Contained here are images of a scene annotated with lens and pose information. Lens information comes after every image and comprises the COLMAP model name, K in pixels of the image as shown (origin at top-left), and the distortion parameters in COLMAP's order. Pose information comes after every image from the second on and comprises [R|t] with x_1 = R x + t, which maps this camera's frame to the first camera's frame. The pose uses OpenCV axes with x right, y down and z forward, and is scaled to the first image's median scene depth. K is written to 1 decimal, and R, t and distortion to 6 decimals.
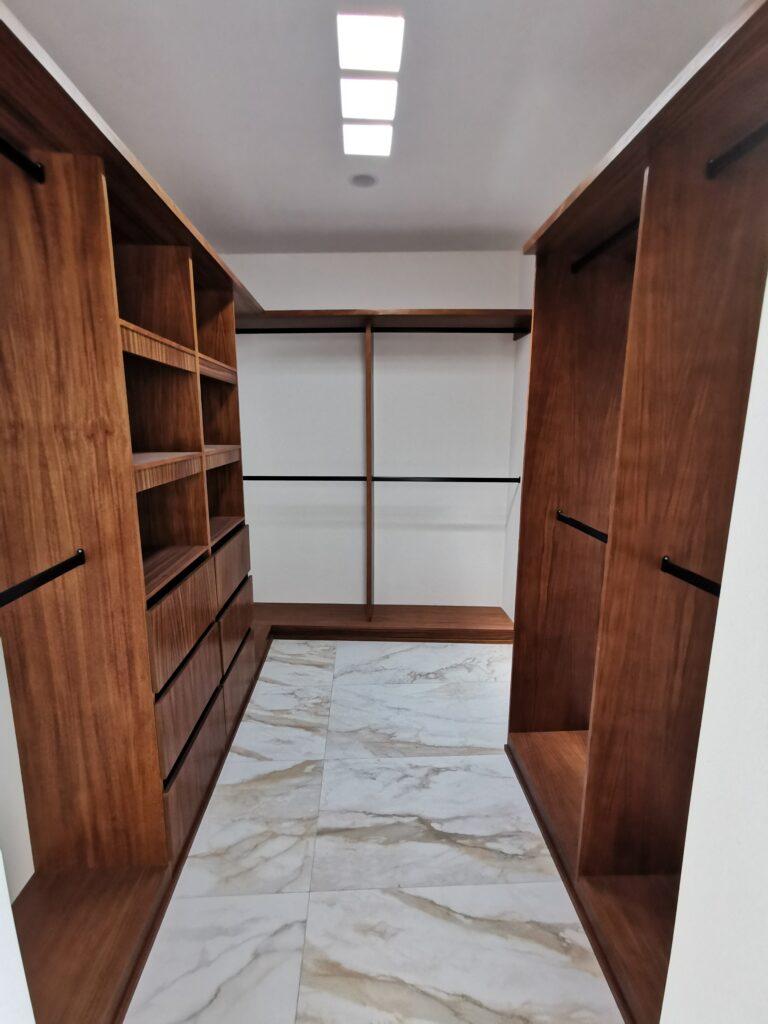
lens RADIAL K [[469.5, 0, 384.0], [0, 469.5, 512.0], [0, 0, 1]] dist [-0.011809, 0.013383]
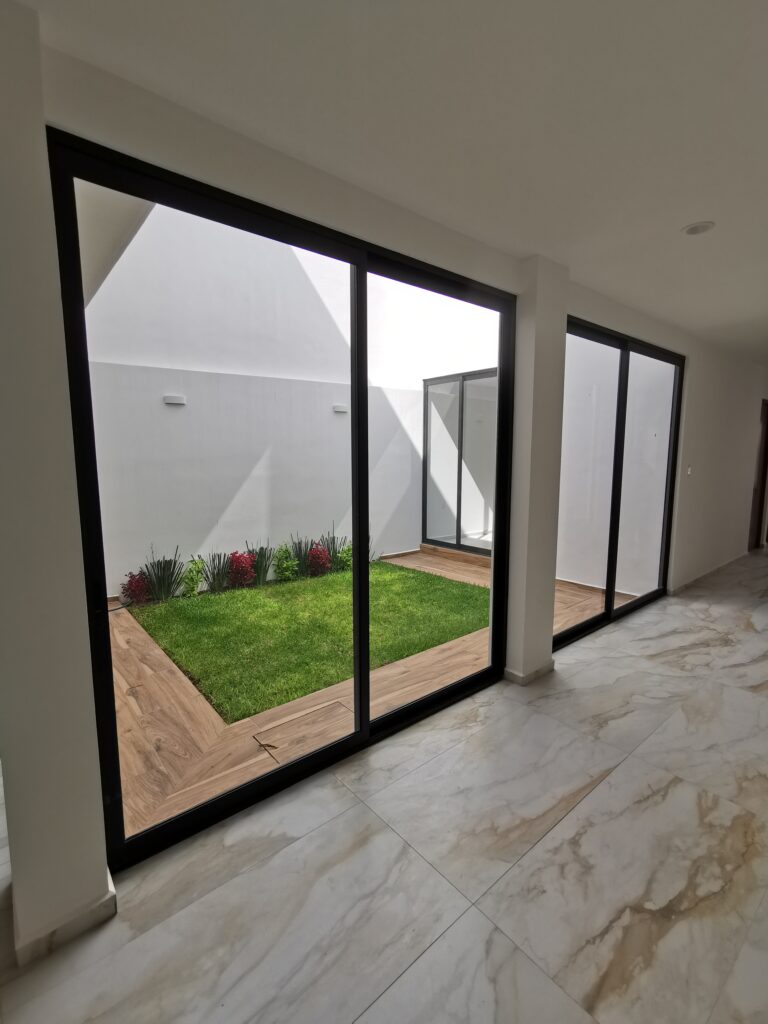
lens RADIAL K [[469.5, 0, 384.0], [0, 469.5, 512.0], [0, 0, 1]] dist [-0.011809, 0.013383]
pose [[0.797508, -0.081363, 0.597797, -0.822683], [0.115734, 0.993094, -0.019233, -0.112782], [-0.592104, 0.084524, 0.801417, 0.574445]]
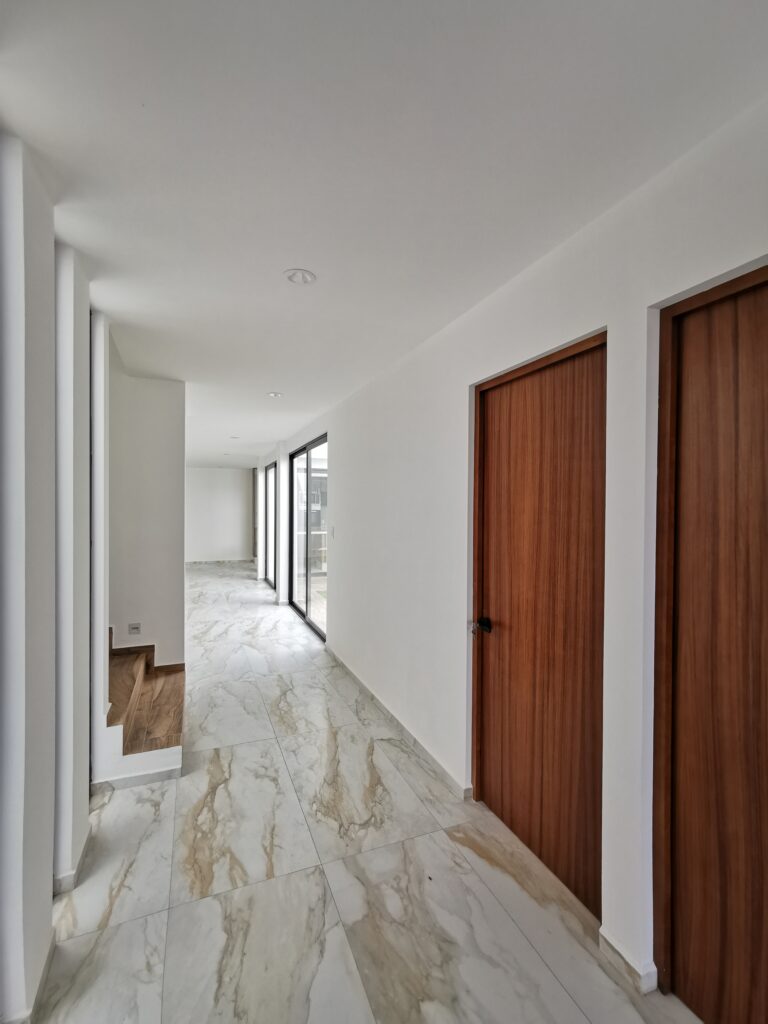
lens RADIAL K [[469.5, 0, 384.0], [0, 469.5, 512.0], [0, 0, 1]] dist [-0.011809, 0.013383]
pose [[0.331584, 0.010091, -0.943372, 1.838045], [-0.184823, 0.981261, -0.054466, -0.220073], [0.925145, 0.192417, 0.327236, 0.897179]]
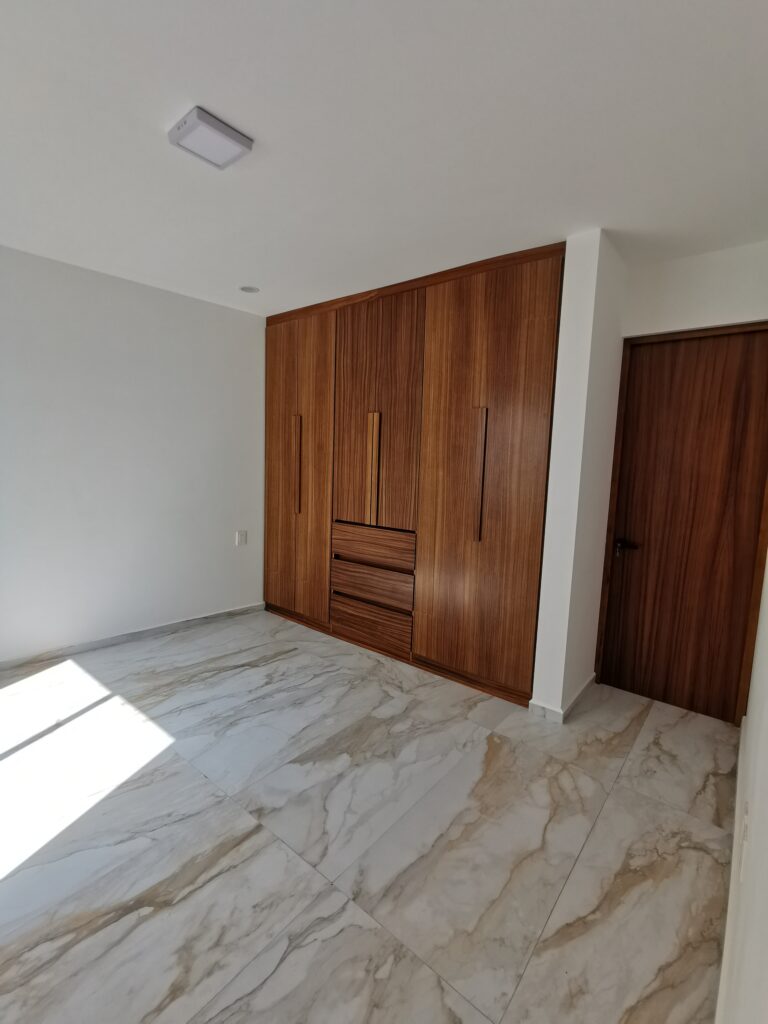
lens RADIAL K [[469.5, 0, 384.0], [0, 469.5, 512.0], [0, 0, 1]] dist [-0.011809, 0.013383]
pose [[-0.669663, 0.064648, -0.739846, 0.438877], [-0.168984, 0.956809, 0.236559, -0.306093], [0.723185, 0.283437, -0.629815, 1.783758]]
